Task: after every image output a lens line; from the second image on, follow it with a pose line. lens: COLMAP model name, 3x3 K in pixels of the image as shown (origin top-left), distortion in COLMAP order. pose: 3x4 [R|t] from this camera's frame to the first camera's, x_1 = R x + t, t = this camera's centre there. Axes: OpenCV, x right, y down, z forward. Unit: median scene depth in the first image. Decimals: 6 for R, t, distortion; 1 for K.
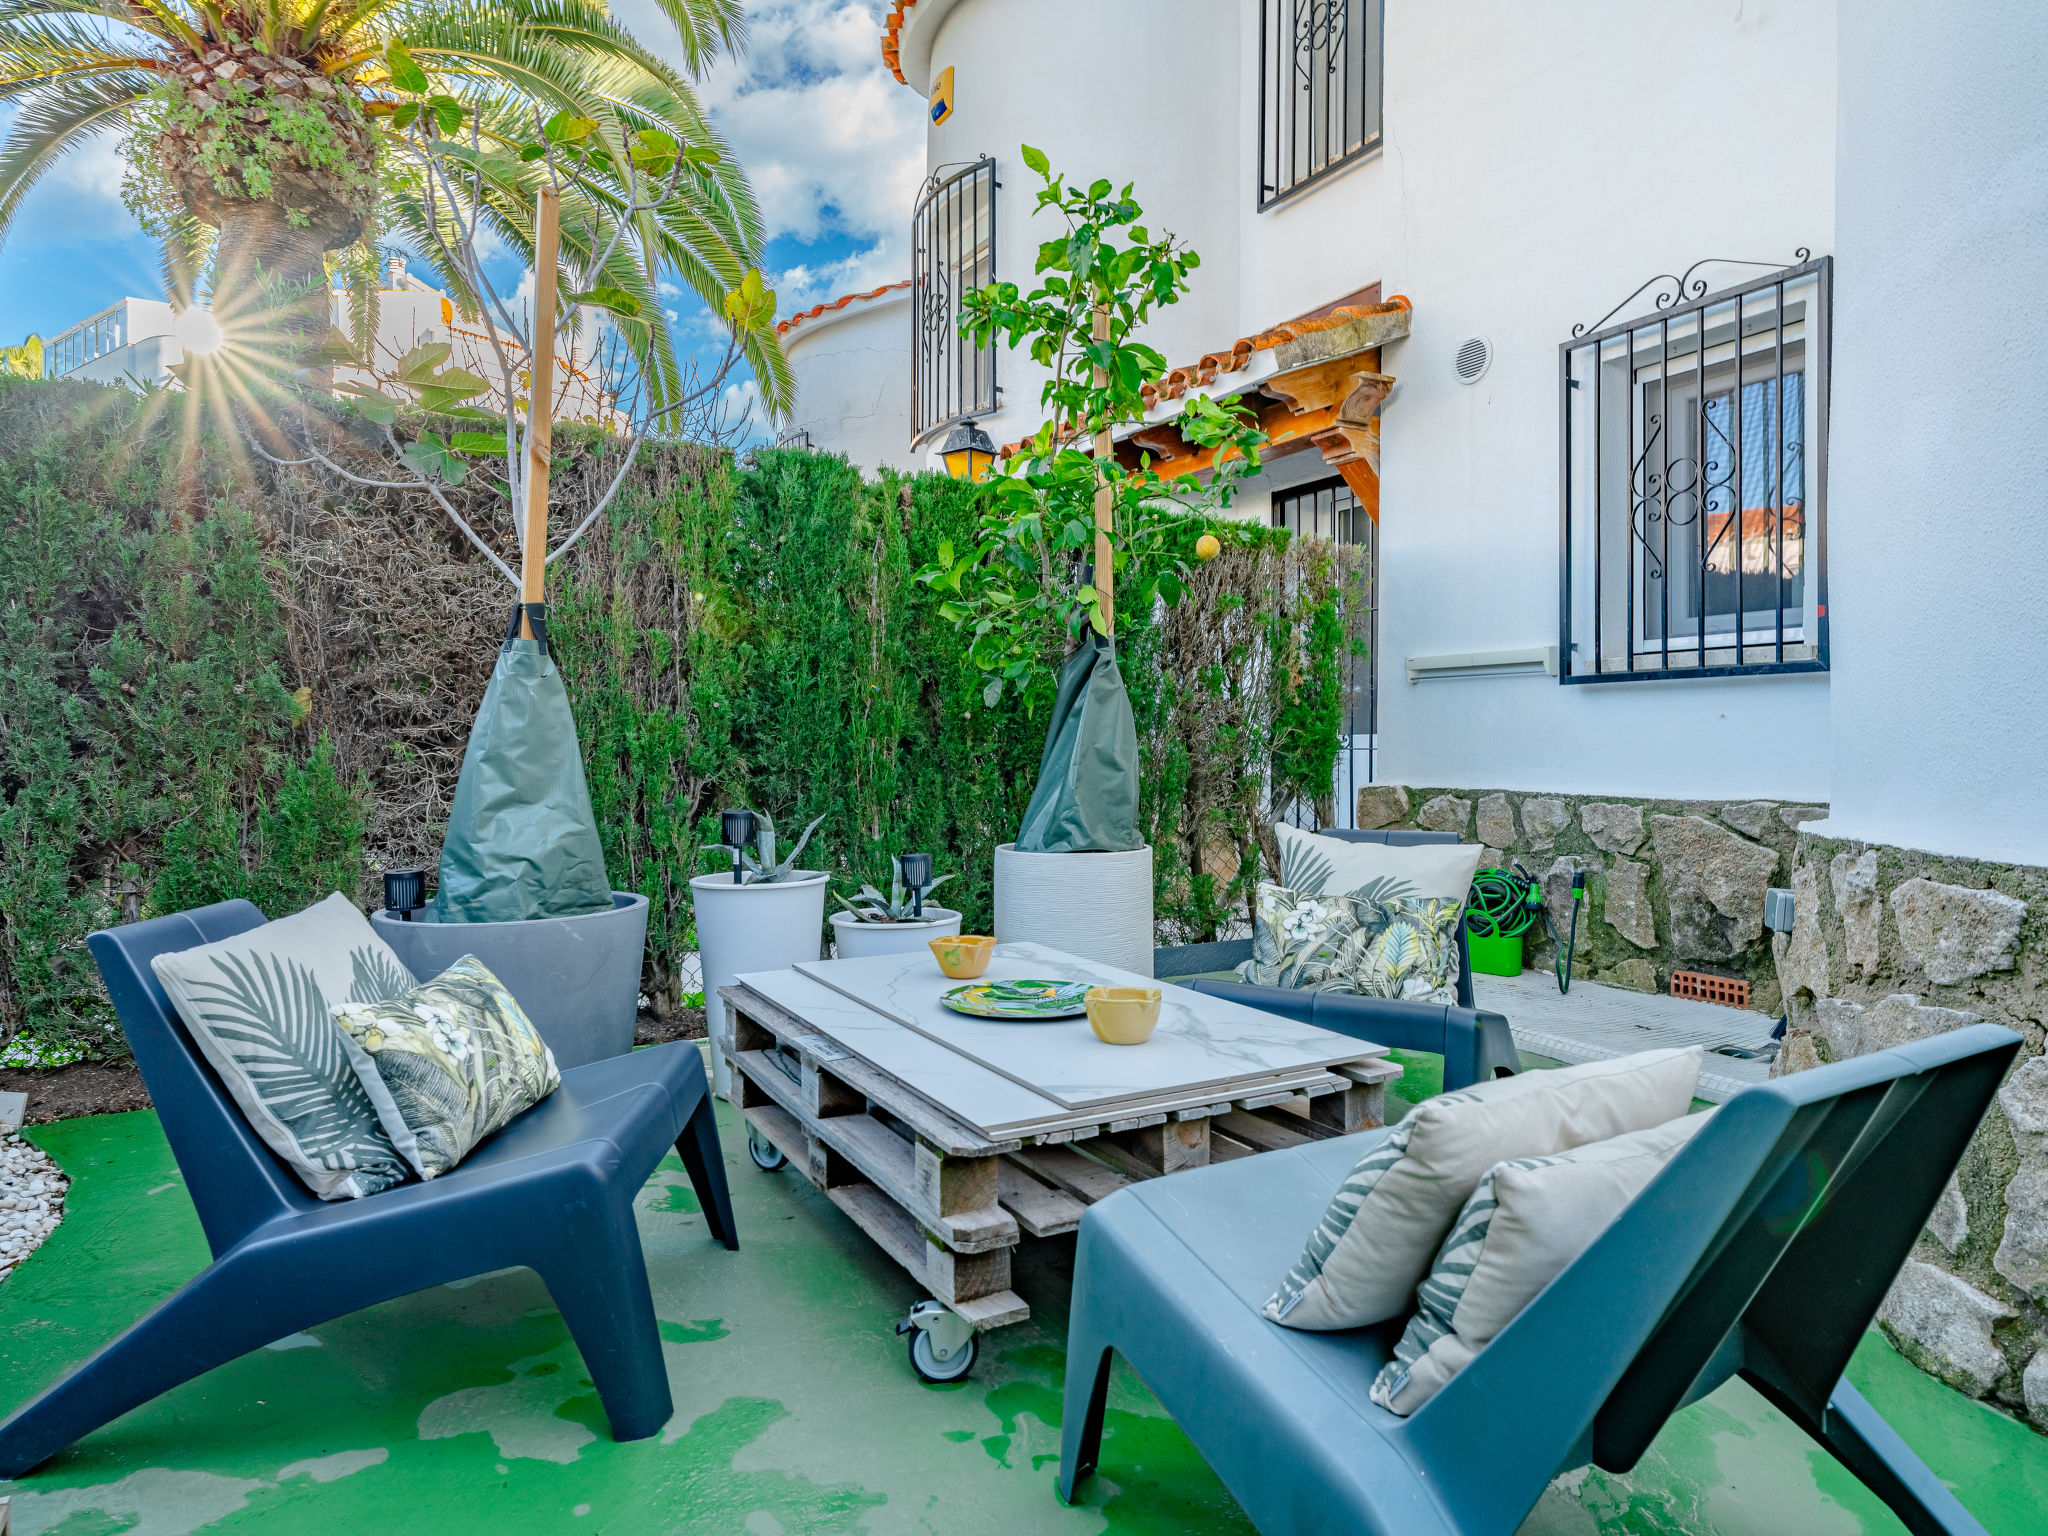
lens RADIAL K [[1240.2, 0, 1032.2], [0, 1240.2, 763.0], [0, 0, 1]] dist [-0.000440, 0.003390]
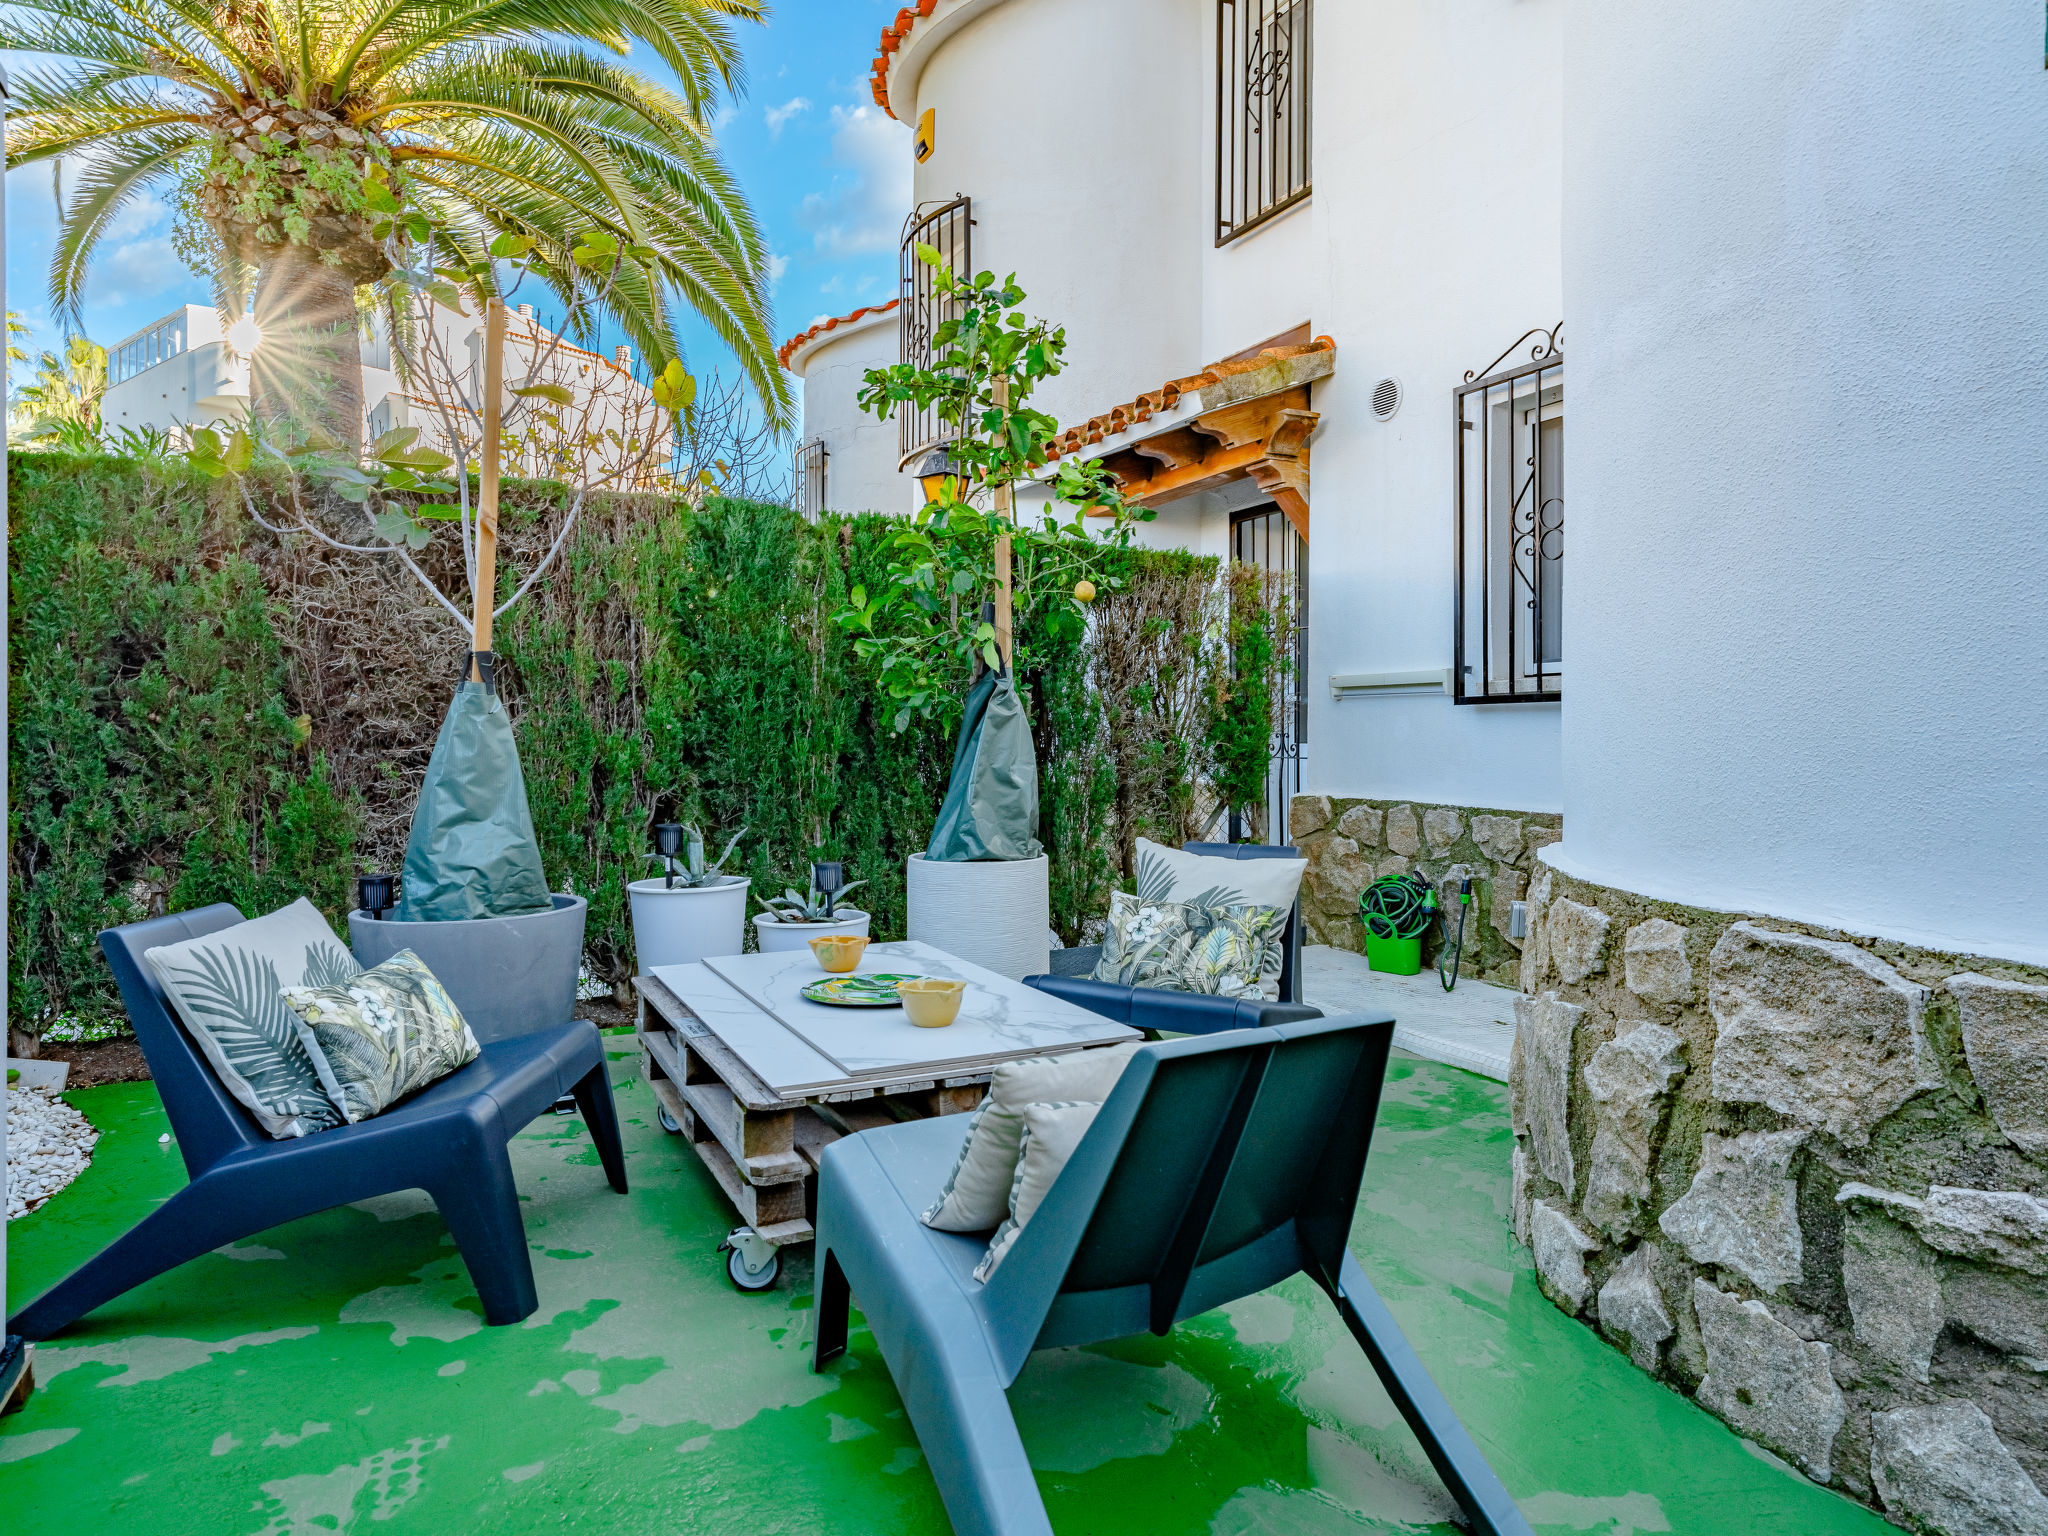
lens RADIAL K [[1240.2, 0, 1014.4], [0, 1240.2, 758.2], [0, 0, 1]] dist [-0.000440, 0.003390]
pose [[0.999115, 0.001643, -0.042019, 0.116887], [-0.001650, 0.999999, -0.000137, -0.020927], [0.042019, 0.000206, 0.999117, -0.120058]]
